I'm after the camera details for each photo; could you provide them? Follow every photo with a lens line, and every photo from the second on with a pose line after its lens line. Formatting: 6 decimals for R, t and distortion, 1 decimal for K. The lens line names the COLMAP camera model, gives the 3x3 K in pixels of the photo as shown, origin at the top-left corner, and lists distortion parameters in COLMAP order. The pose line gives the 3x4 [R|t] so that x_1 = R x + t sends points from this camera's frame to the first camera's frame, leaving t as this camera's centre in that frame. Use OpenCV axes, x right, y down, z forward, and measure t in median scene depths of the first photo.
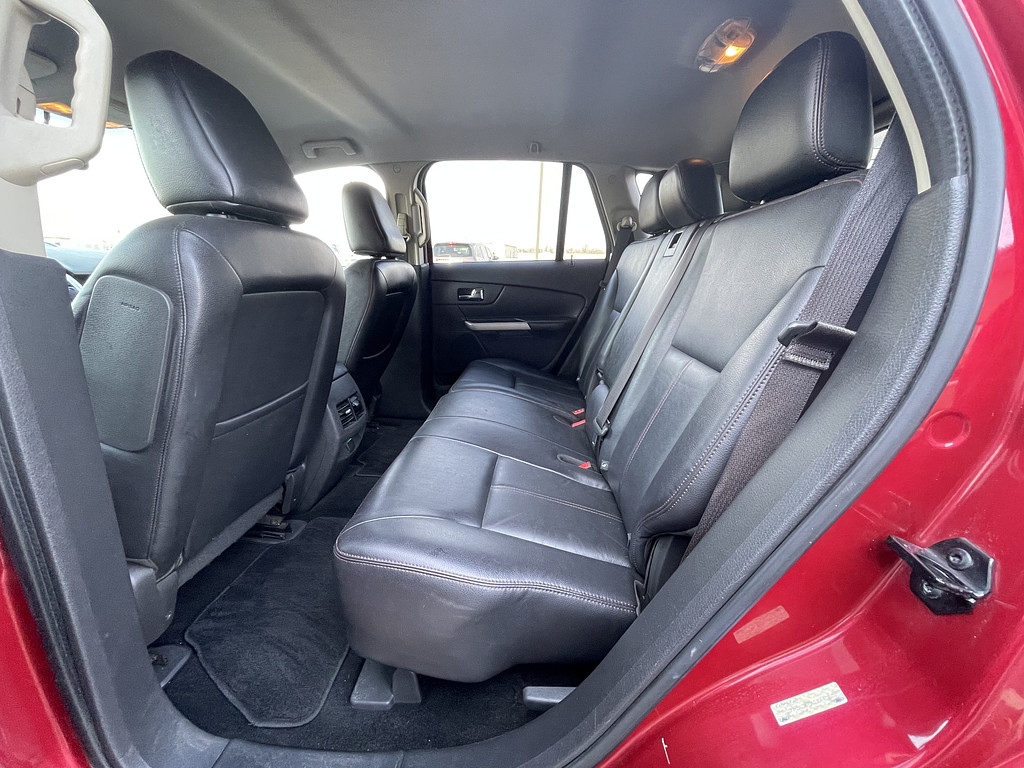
lens RADIAL K [[411.7, 0, 508.0], [0, 411.7, 388.7], [0, 0, 1]] dist [0.002952, 0.000365]
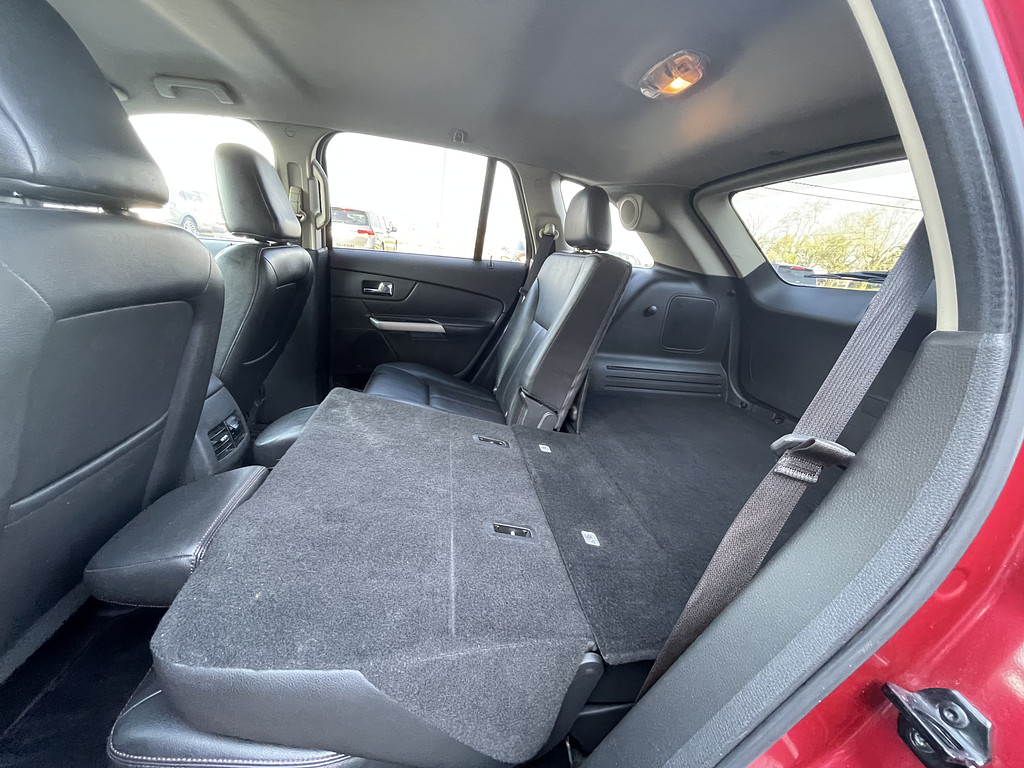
lens RADIAL K [[410.7, 0, 506.6], [0, 410.7, 388.6], [0, 0, 1]] dist [-0.000286, 0.000356]
pose [[0.969019, 0.022594, 0.245949, -0.048982], [-0.035176, 0.998281, 0.046884, -0.091469], [-0.244467, -0.054083, 0.968148, 0.086920]]
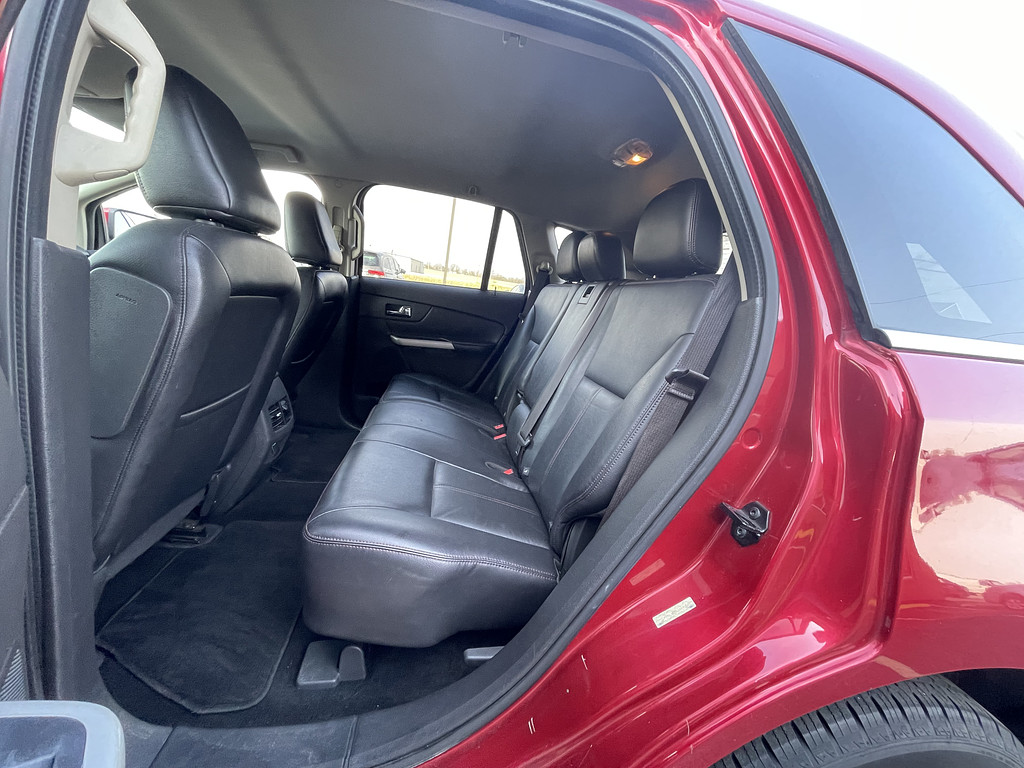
lens RADIAL K [[411.4, 0, 508.4], [0, 411.4, 389.0], [0, 0, 1]] dist [0.000688, -0.000357]
pose [[0.966749, 0.071299, 0.245586, -0.089938], [-0.060033, 0.996785, -0.053067, 0.011359], [-0.248580, 0.036560, 0.967921, -0.106024]]
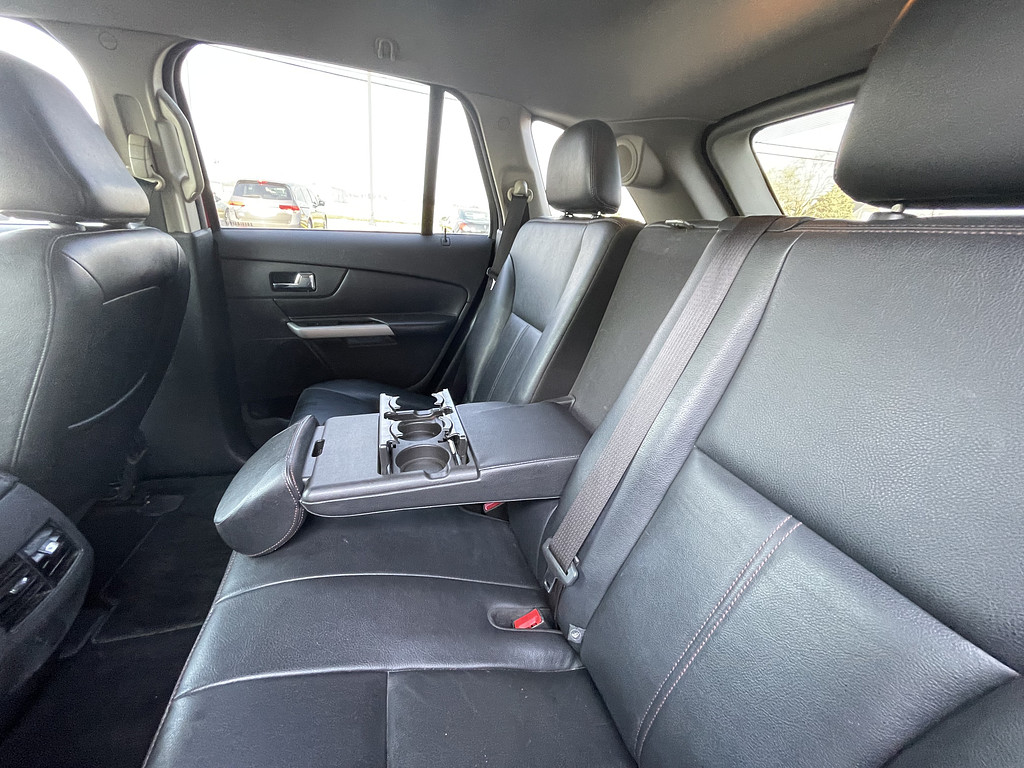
lens RADIAL K [[407.0, 0, 504.2], [0, 407.0, 387.3], [0, 0, 1]] dist [-0.000625, 0.000021]
pose [[0.933618, -0.082499, 0.348642, -0.025982], [0.044902, 0.992398, 0.114589, -0.174620], [-0.355445, -0.091328, 0.930225, 0.385579]]
